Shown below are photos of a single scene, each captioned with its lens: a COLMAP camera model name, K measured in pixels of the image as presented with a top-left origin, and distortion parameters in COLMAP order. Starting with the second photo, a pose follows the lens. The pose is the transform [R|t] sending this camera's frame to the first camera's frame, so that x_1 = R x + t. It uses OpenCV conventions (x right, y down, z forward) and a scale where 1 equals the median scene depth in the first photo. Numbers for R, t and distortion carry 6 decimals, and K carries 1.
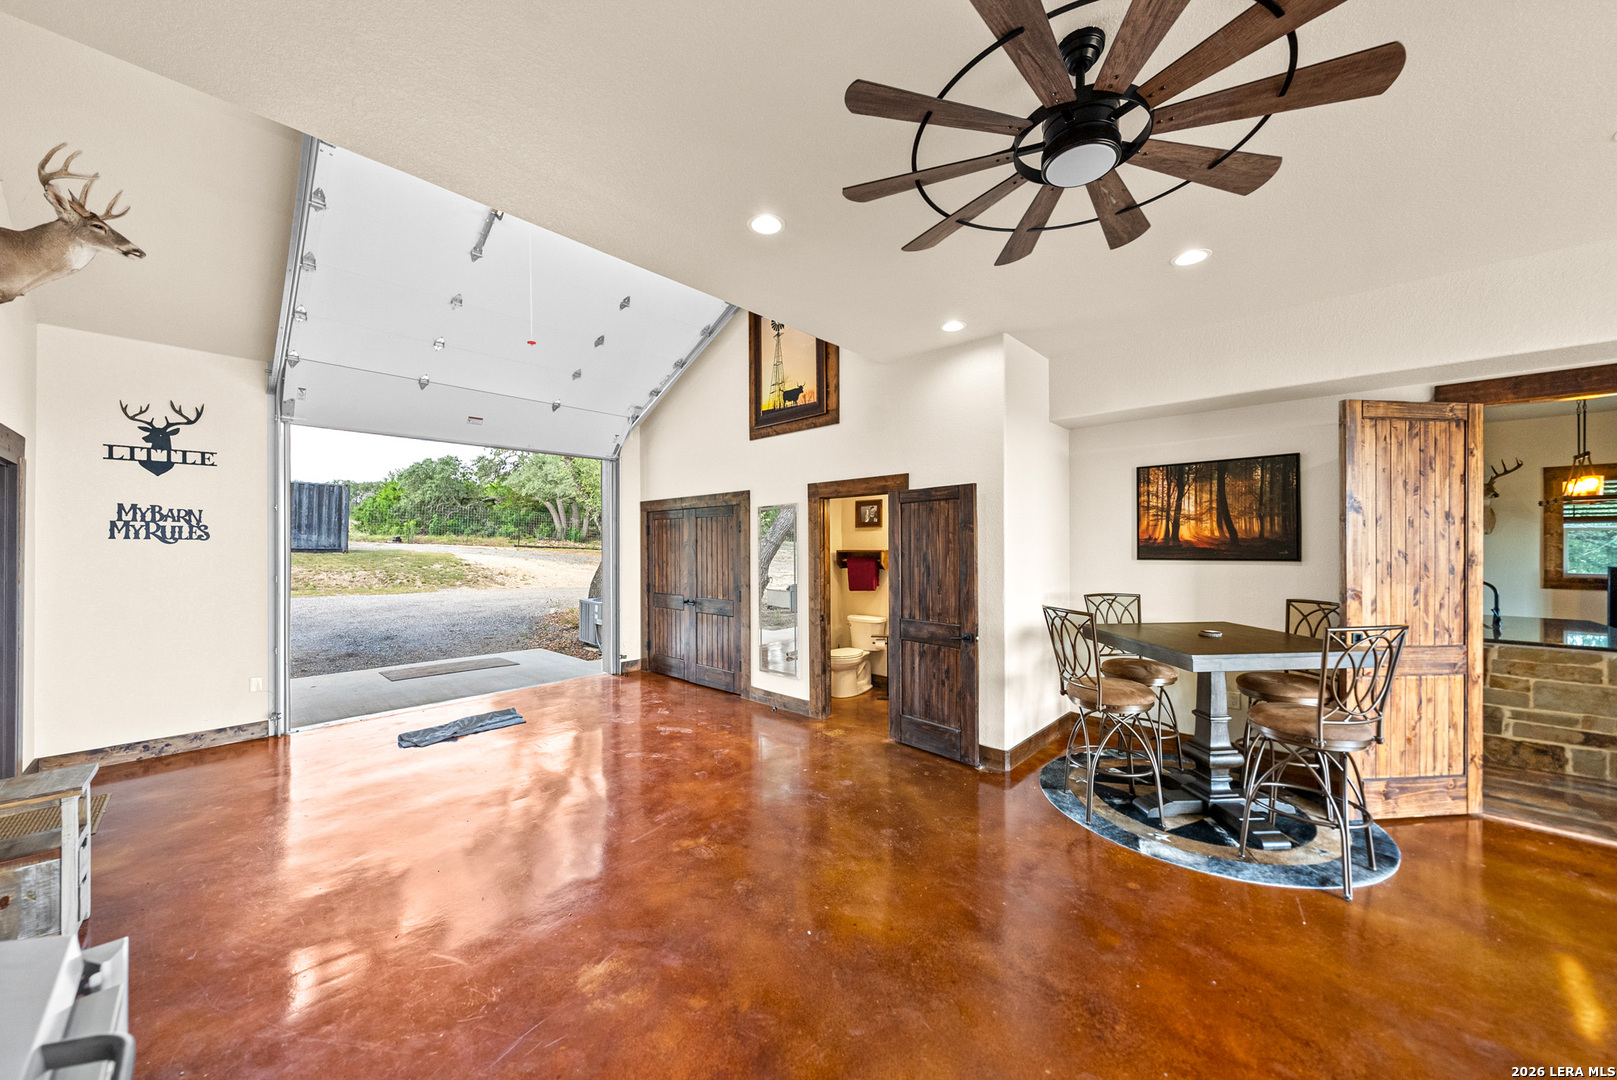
lens RADIAL K [[565.1, 0, 807.0], [0, 565.1, 541.2], [0, 0, 1]] dist [-0.002386, 0.000476]
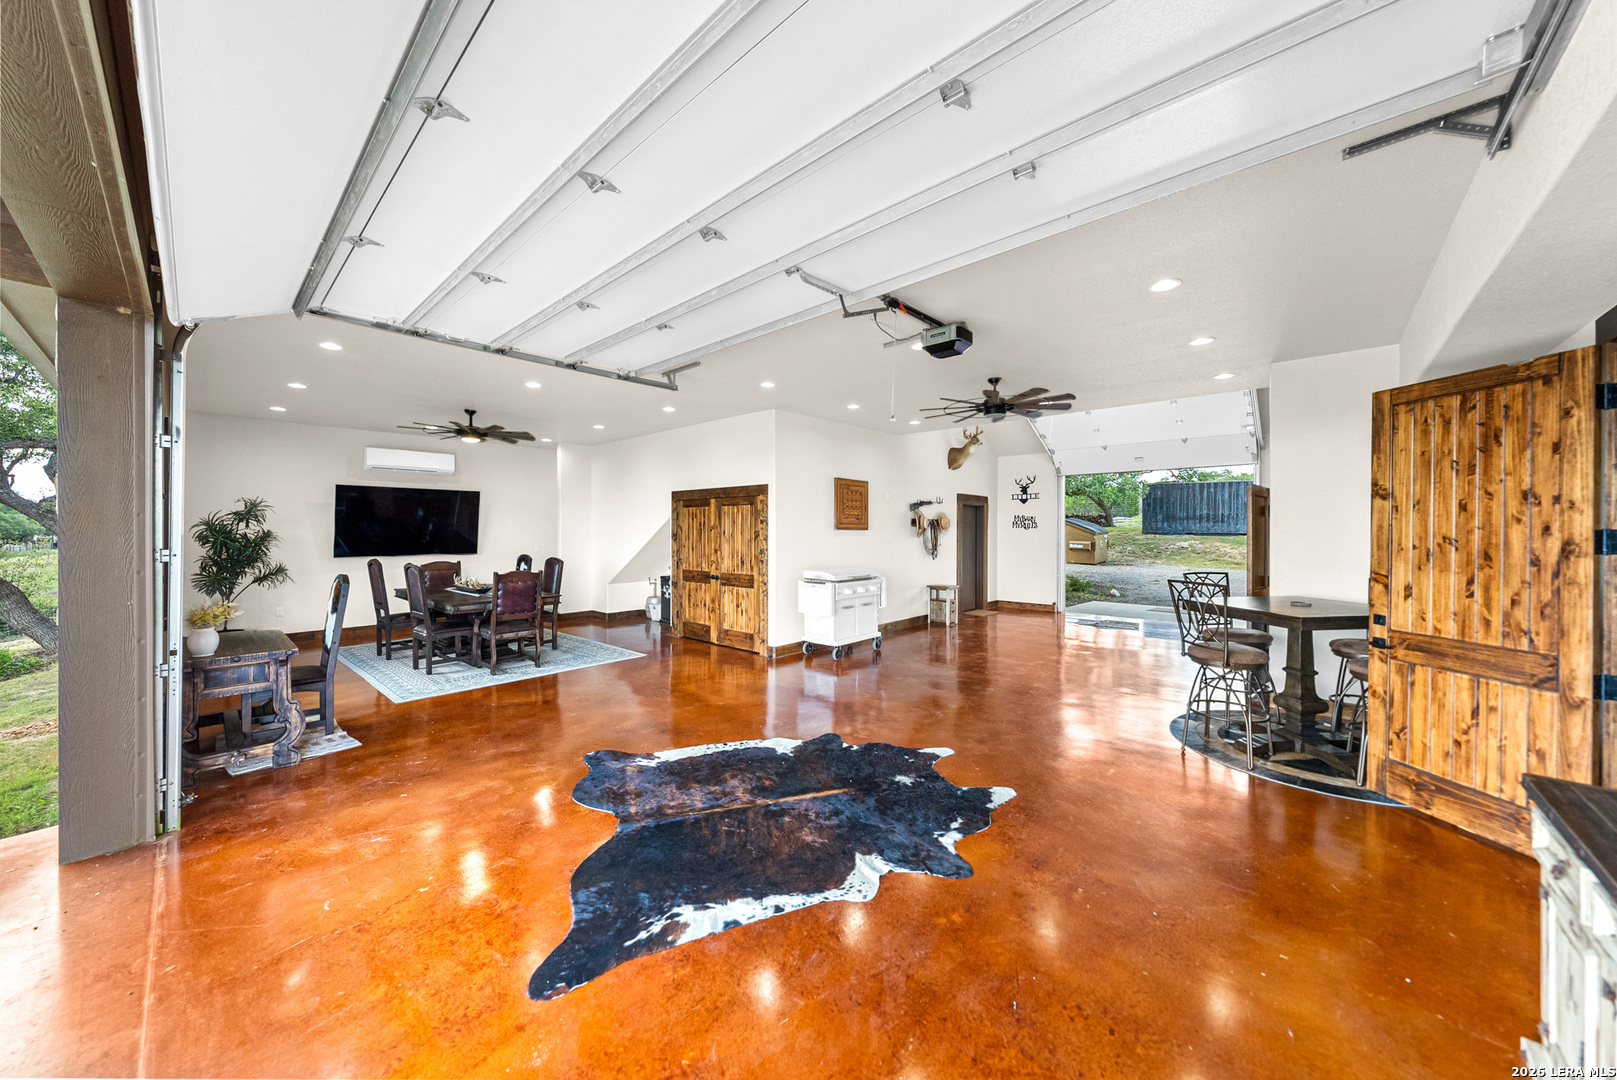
lens RADIAL K [[565.1, 0, 801.2], [0, 565.1, 527.9], [0, 0, 1]] dist [-0.002386, 0.000476]
pose [[-0.000534, -0.003601, -0.999993, 1.524815], [0.003221, 0.999988, -0.003603, 0.001564], [0.999995, -0.003223, -0.000523, -0.053437]]
